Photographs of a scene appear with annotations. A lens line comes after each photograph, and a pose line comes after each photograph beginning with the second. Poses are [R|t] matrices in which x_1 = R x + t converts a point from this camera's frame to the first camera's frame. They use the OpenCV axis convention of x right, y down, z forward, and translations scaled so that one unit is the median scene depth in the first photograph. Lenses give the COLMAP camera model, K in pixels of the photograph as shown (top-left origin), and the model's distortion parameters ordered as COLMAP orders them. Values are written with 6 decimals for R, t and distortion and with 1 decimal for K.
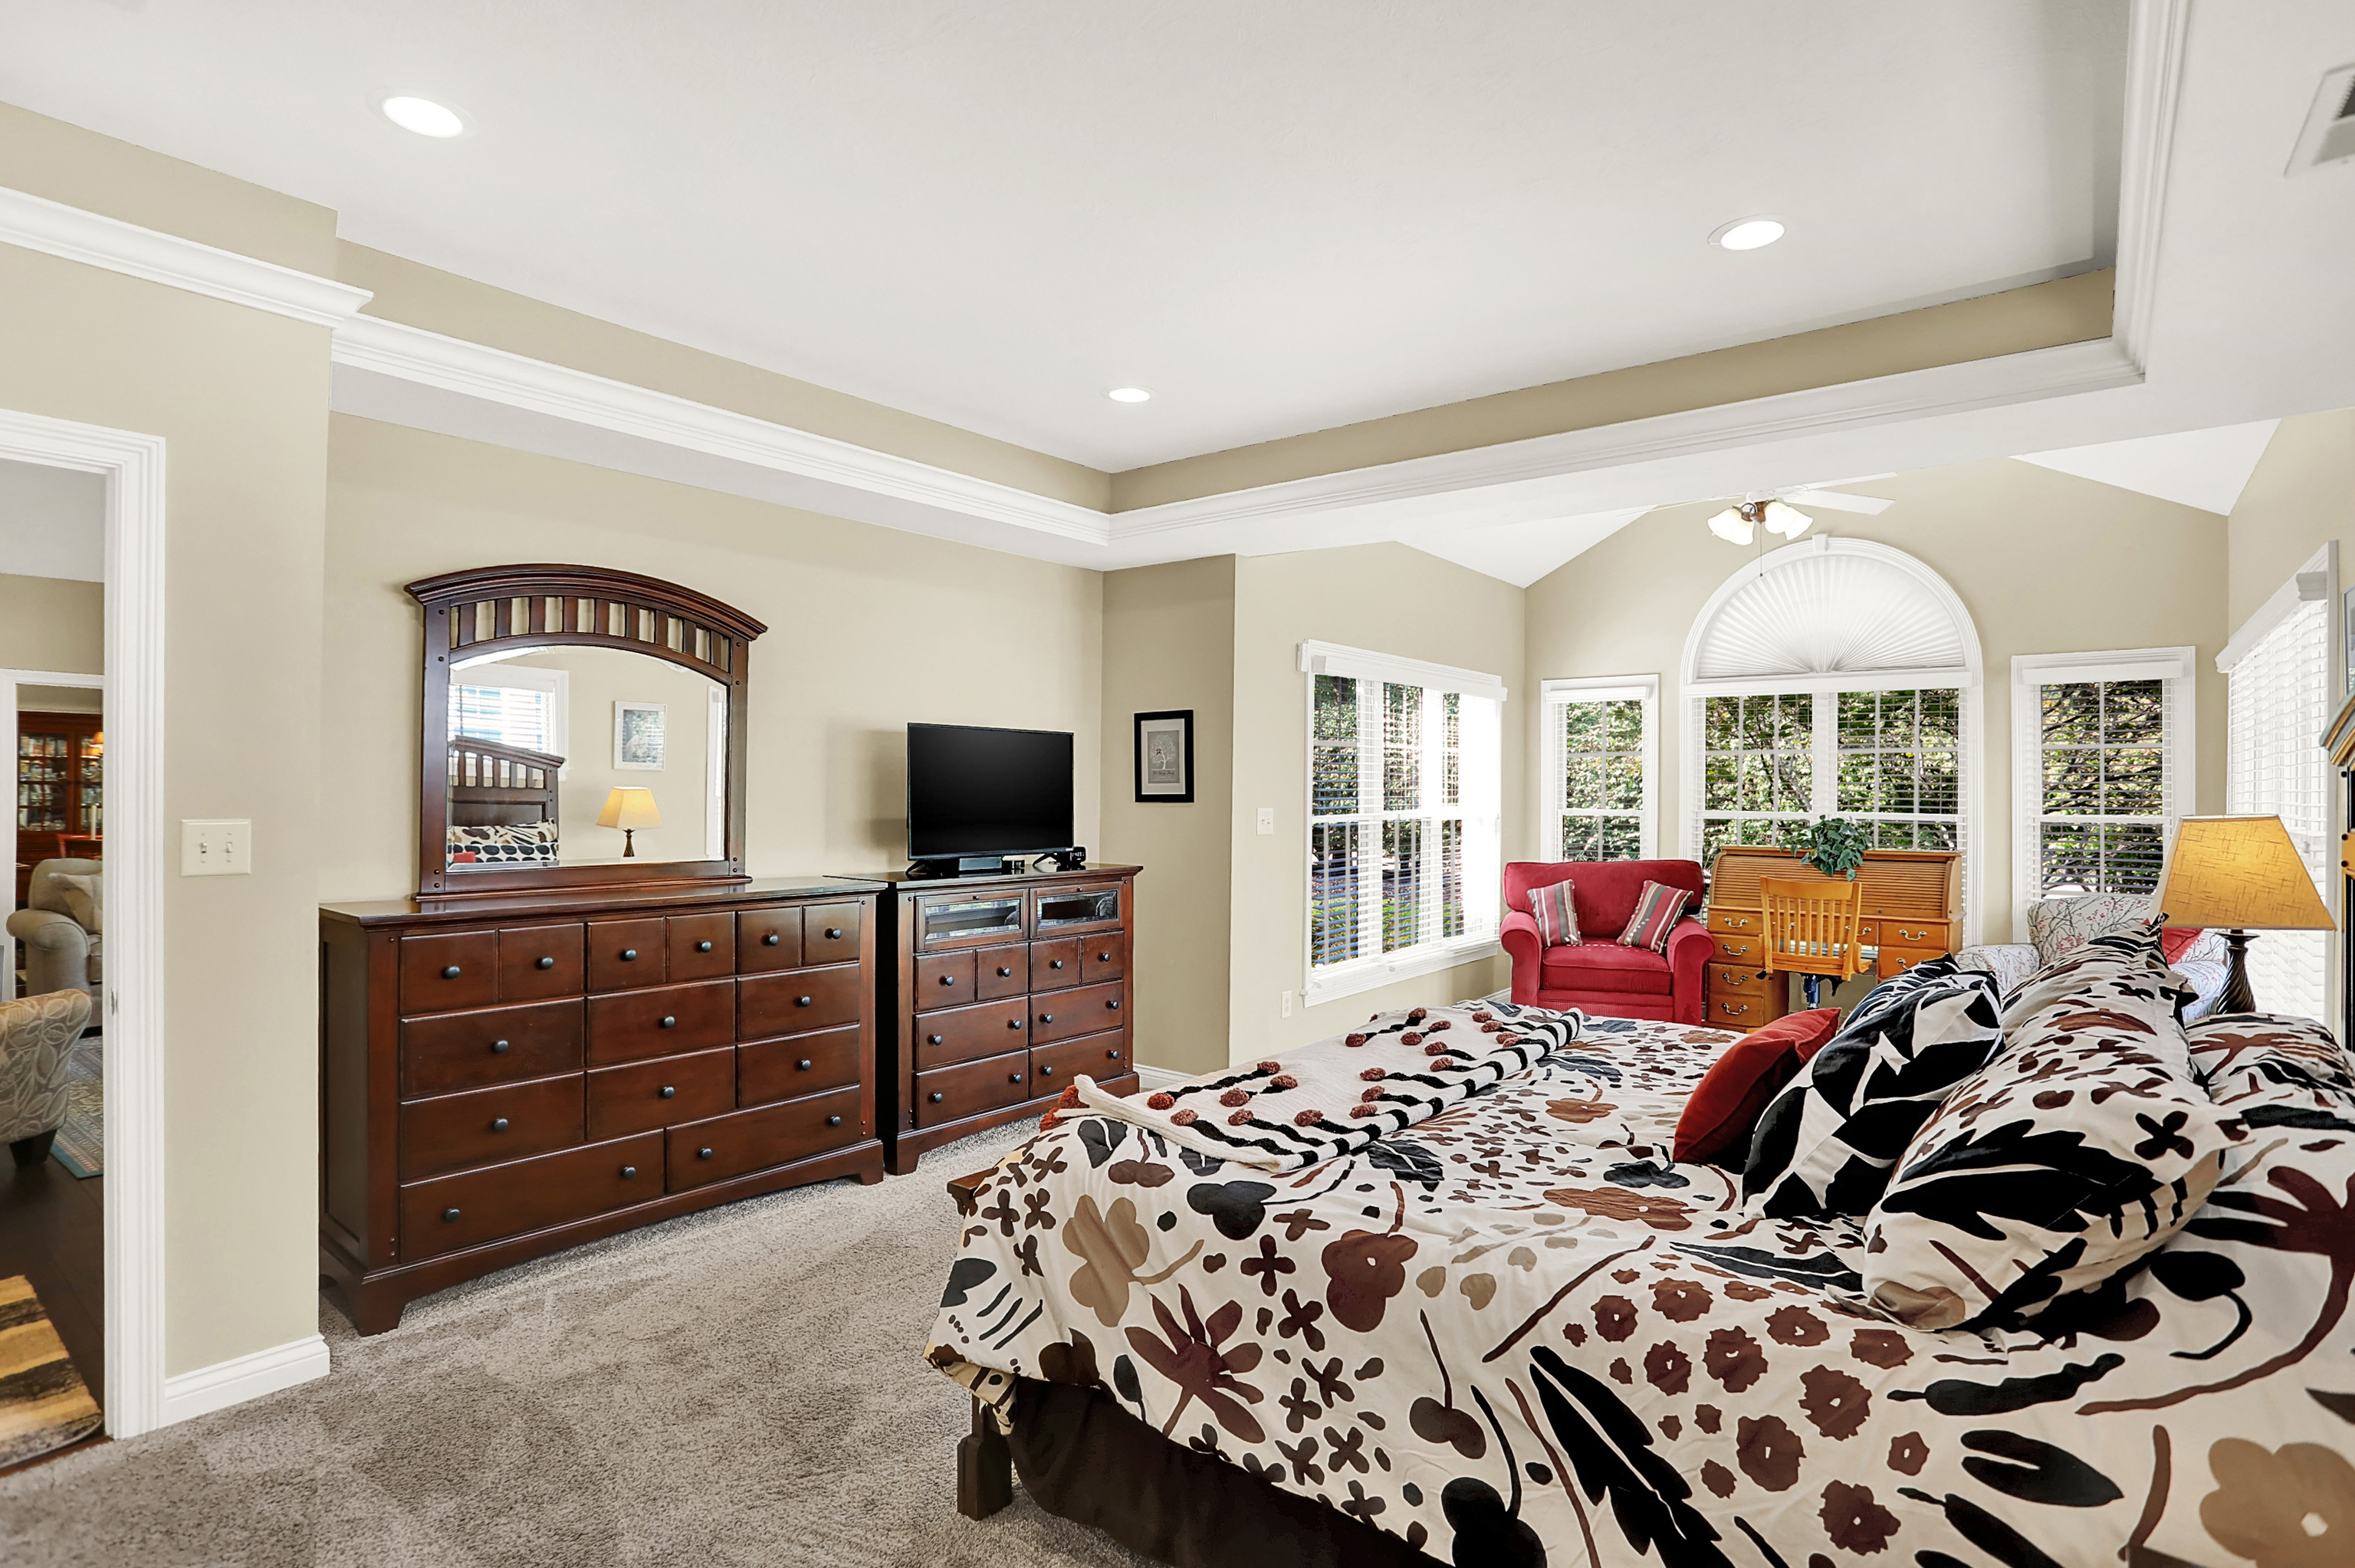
lens RADIAL K [[1153.7, 0, 1177.5], [0, 1153.7, 784.0], [0, 0, 1]] dist [-0.078993, 0.033232]
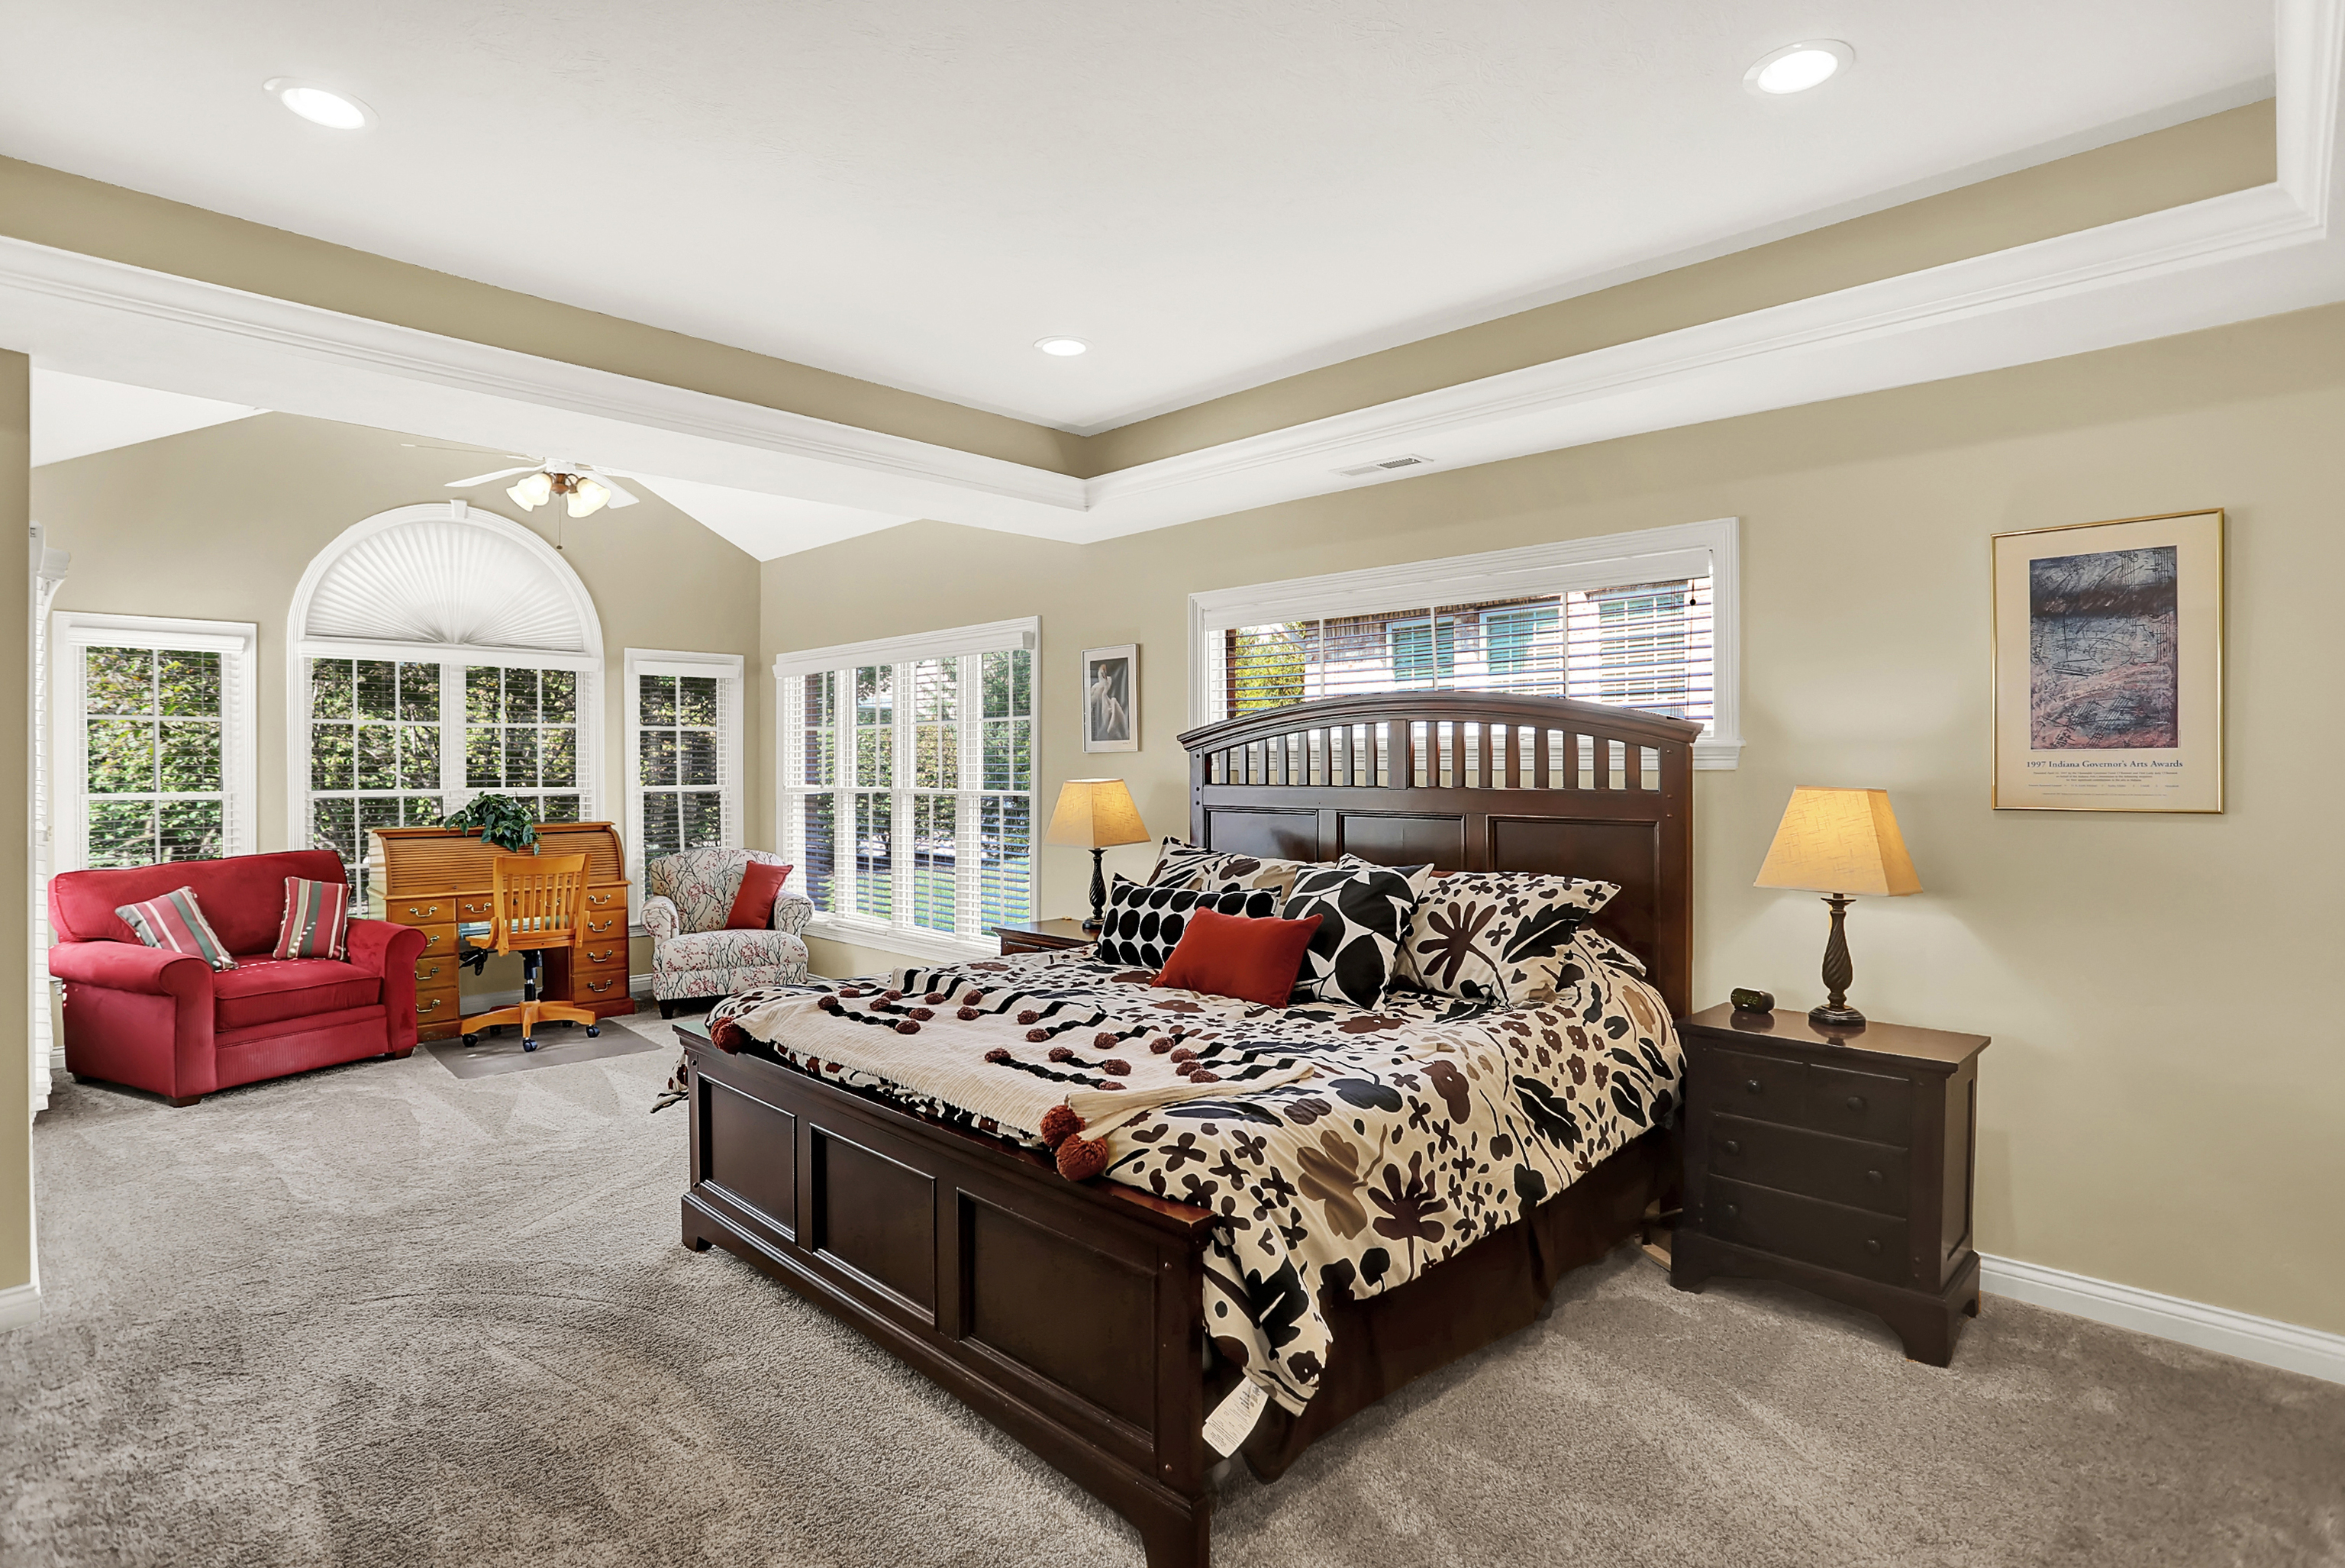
lens RADIAL K [[1166.0, 0, 1172.5], [0, 1166.0, 784.0], [0, 0, 1]] dist [-0.083298, 0.032876]
pose [[0.110175, -0.019880, 0.993713, -1.323619], [-0.002148, 0.999793, 0.020240, -0.000833], [-0.993910, -0.004365, 0.110110, 1.146591]]
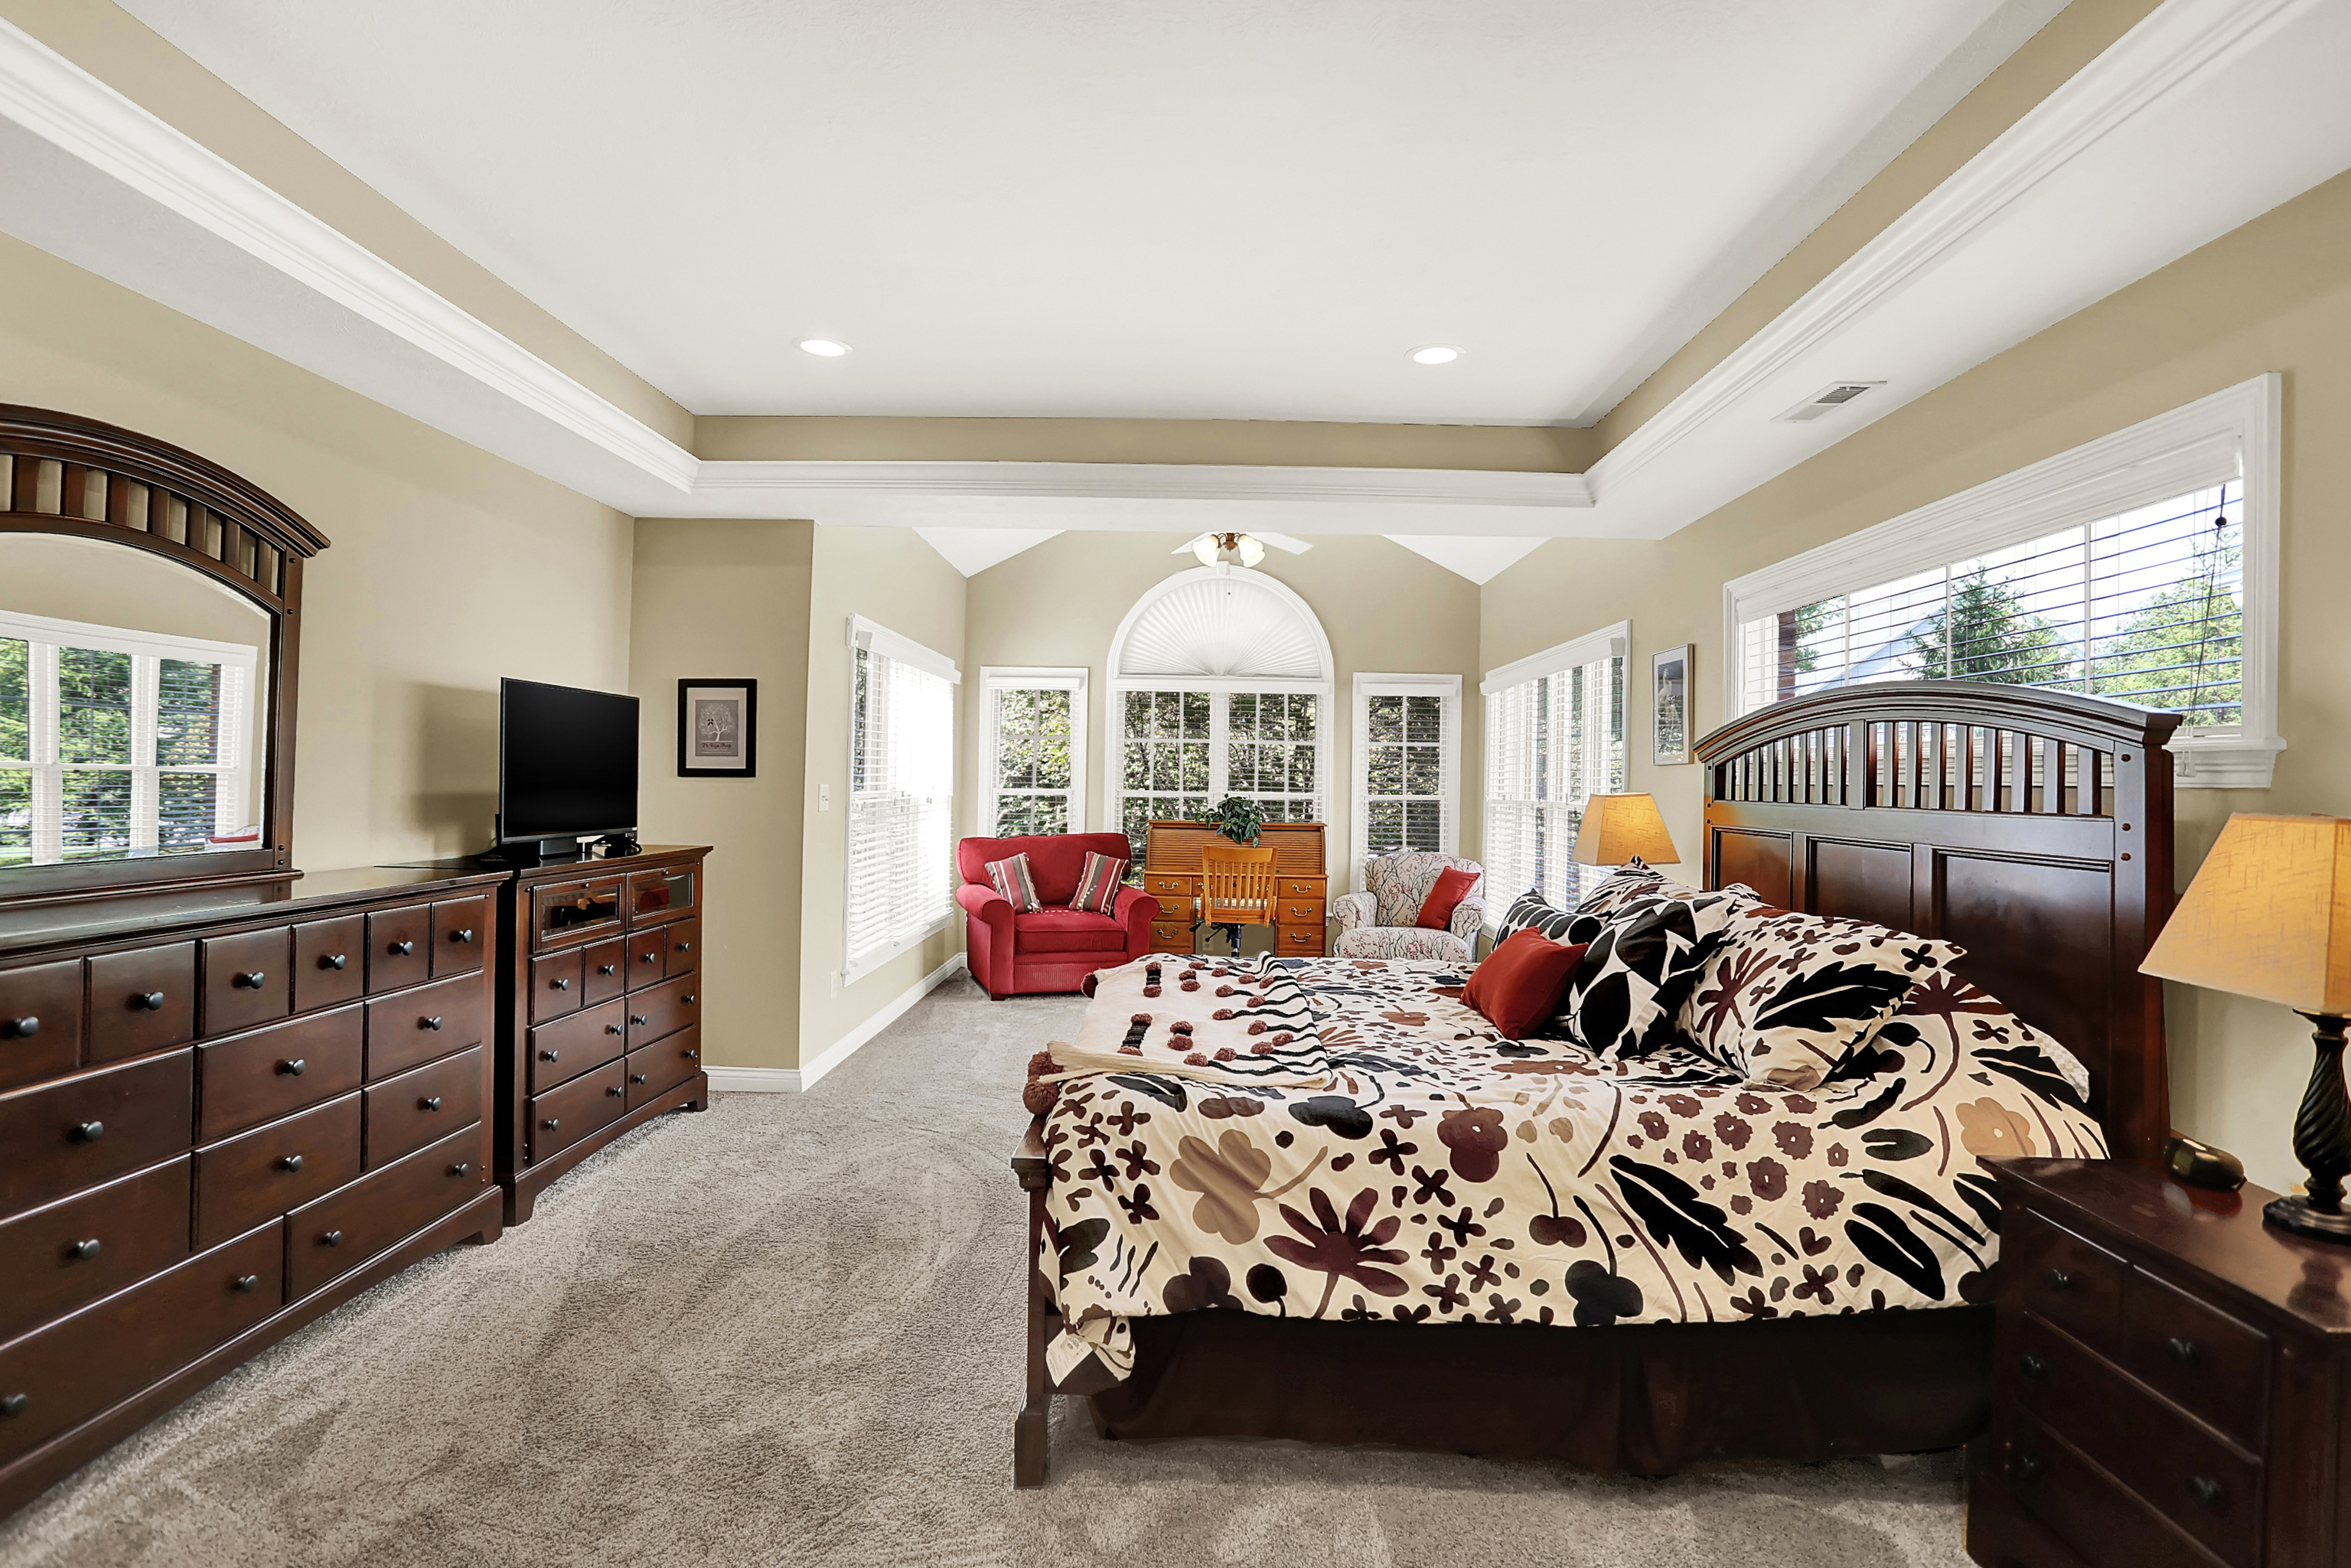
lens RADIAL K [[1151.9, 0, 1175.5], [0, 1151.9, 784.0], [0, 0, 1]] dist [-0.078993, 0.033232]
pose [[0.797840, 0.006882, 0.602830, -0.856056], [-0.017017, 0.999793, 0.011109, 0.015300], [-0.602629, -0.019121, 0.797793, 0.166359]]
